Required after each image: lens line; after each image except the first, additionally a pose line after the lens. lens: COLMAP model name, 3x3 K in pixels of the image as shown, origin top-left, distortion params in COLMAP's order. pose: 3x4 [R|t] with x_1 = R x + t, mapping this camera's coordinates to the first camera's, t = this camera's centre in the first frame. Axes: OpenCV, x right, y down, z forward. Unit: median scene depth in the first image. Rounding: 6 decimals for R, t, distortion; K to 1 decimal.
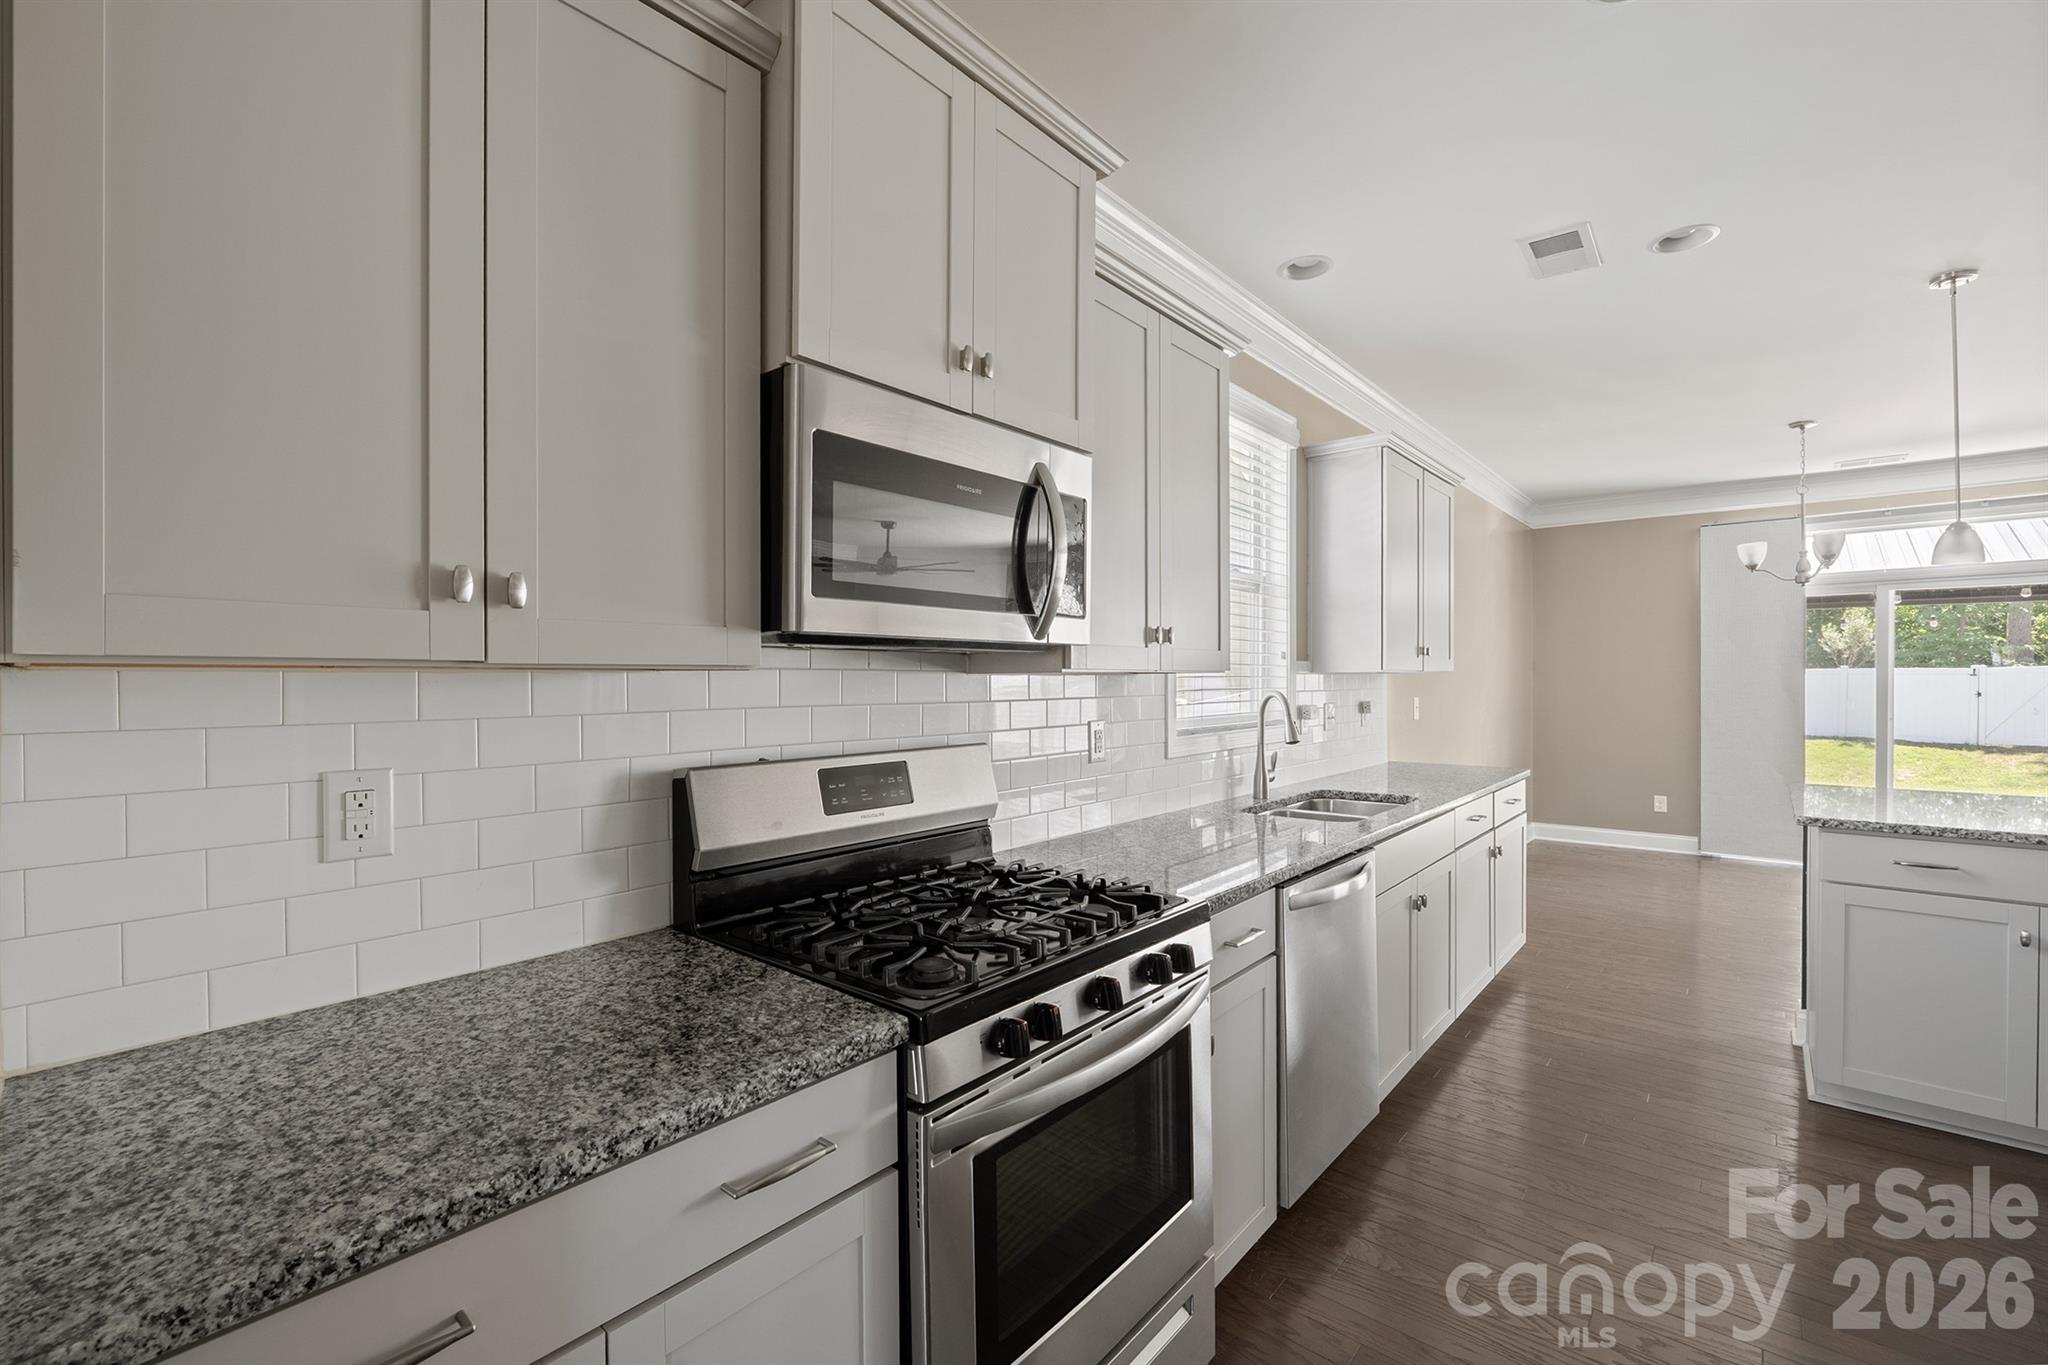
lens RADIAL K [[871.6, 0, 1024.0], [0, 871.6, 682.5], [0, 0, 1]] dist [-0.009582, -0.000155]
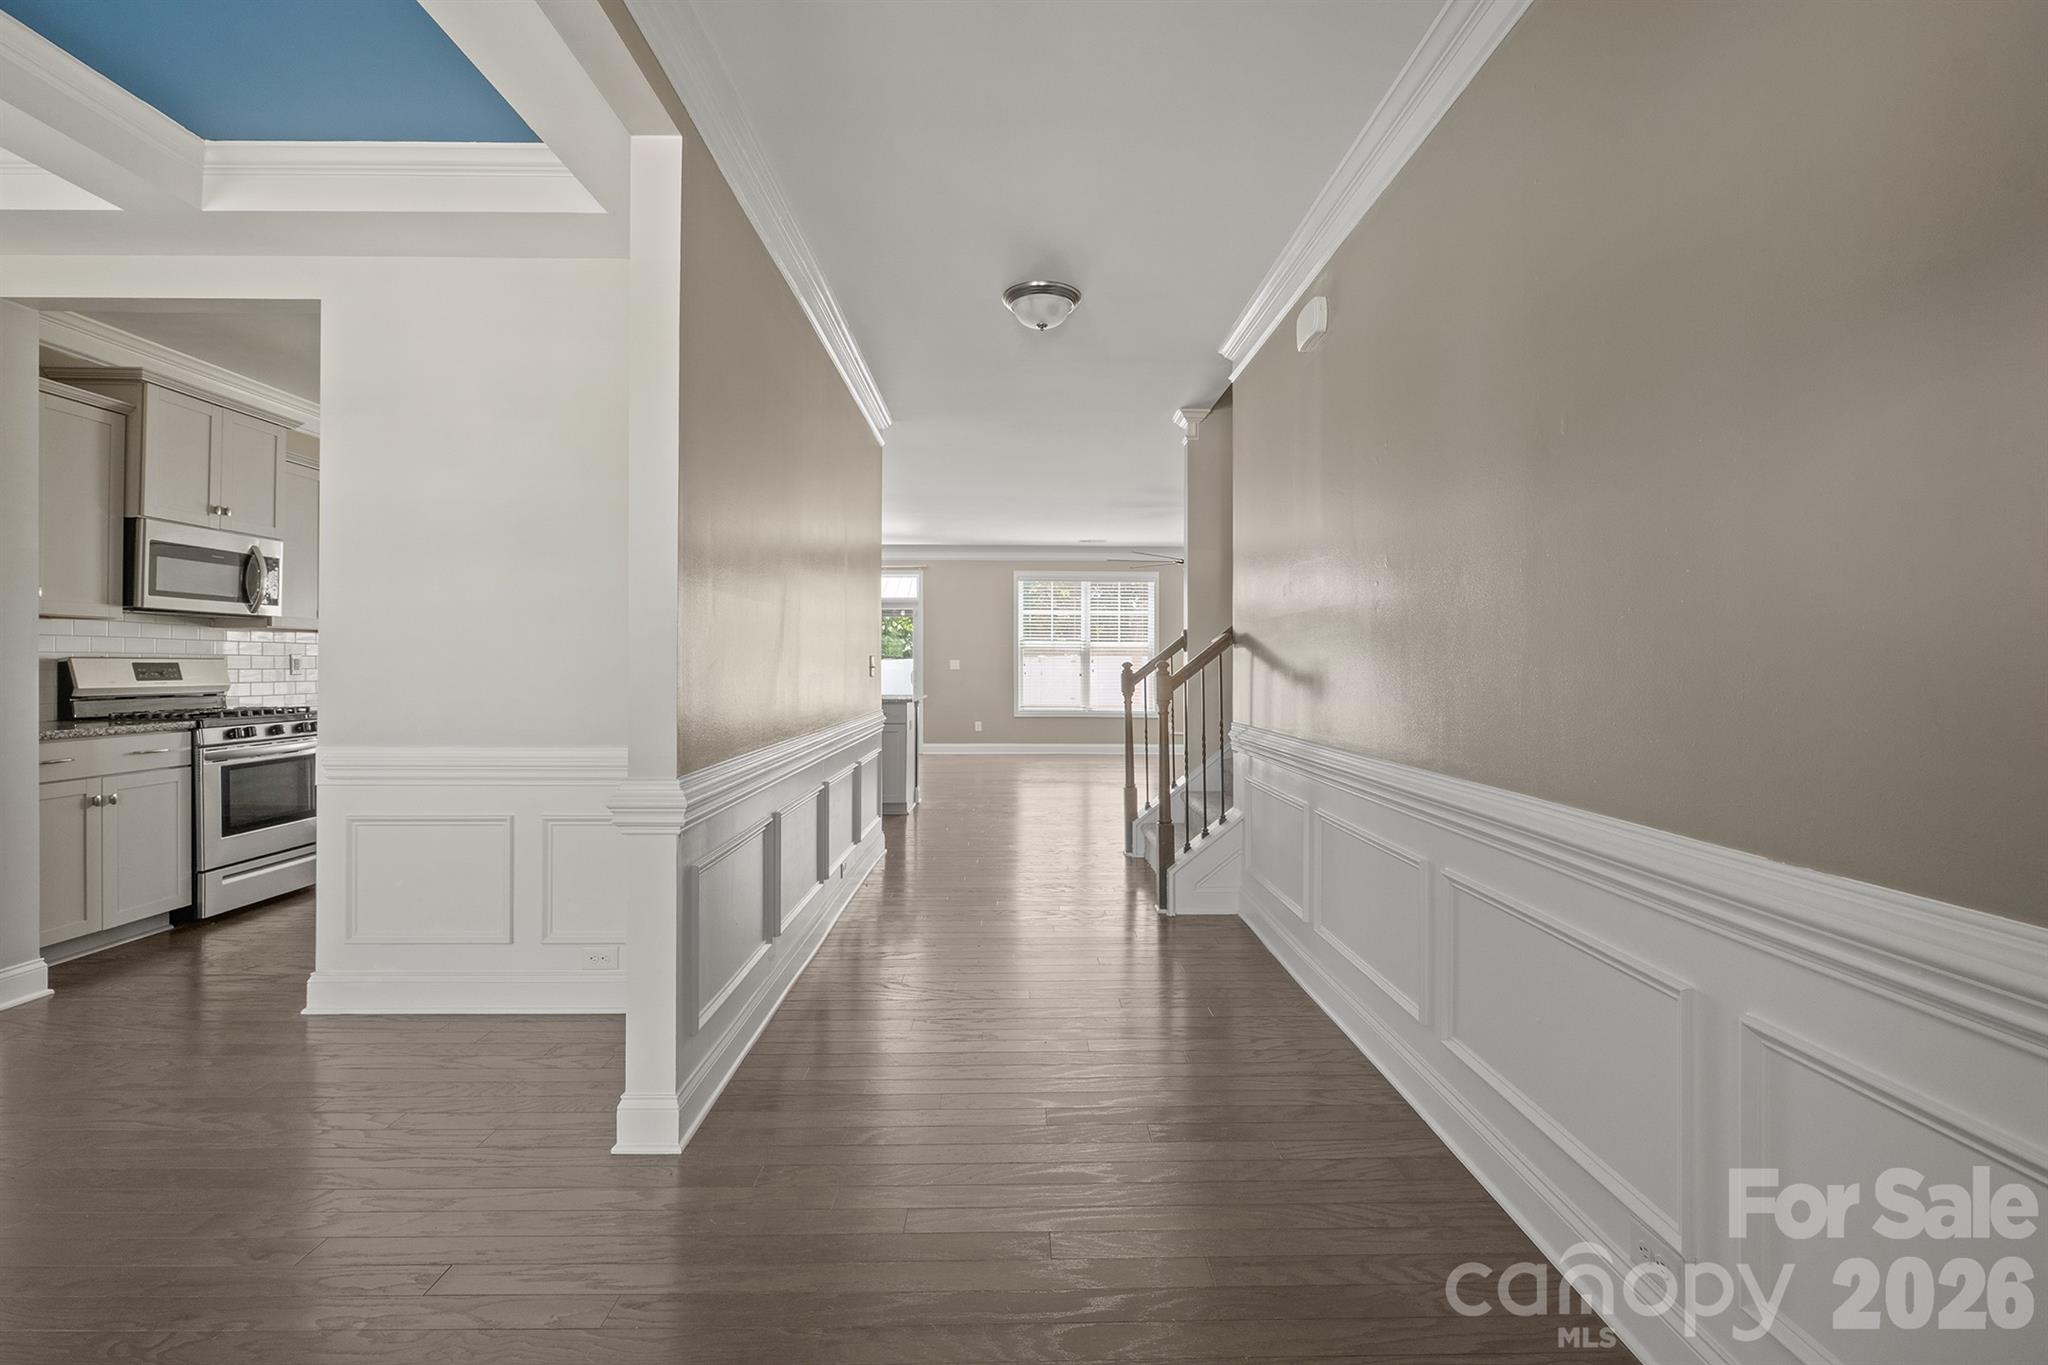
lens RADIAL K [[865.6, 0, 1023.2], [0, 865.6, 657.7], [0, 0, 1]] dist [-0.002870, -0.000206]
pose [[0.751023, 0.008286, 0.660224, 0.047820], [0.003564, 0.999856, -0.016603, 0.144284], [-0.660267, 0.014822, 0.750885, -2.648288]]
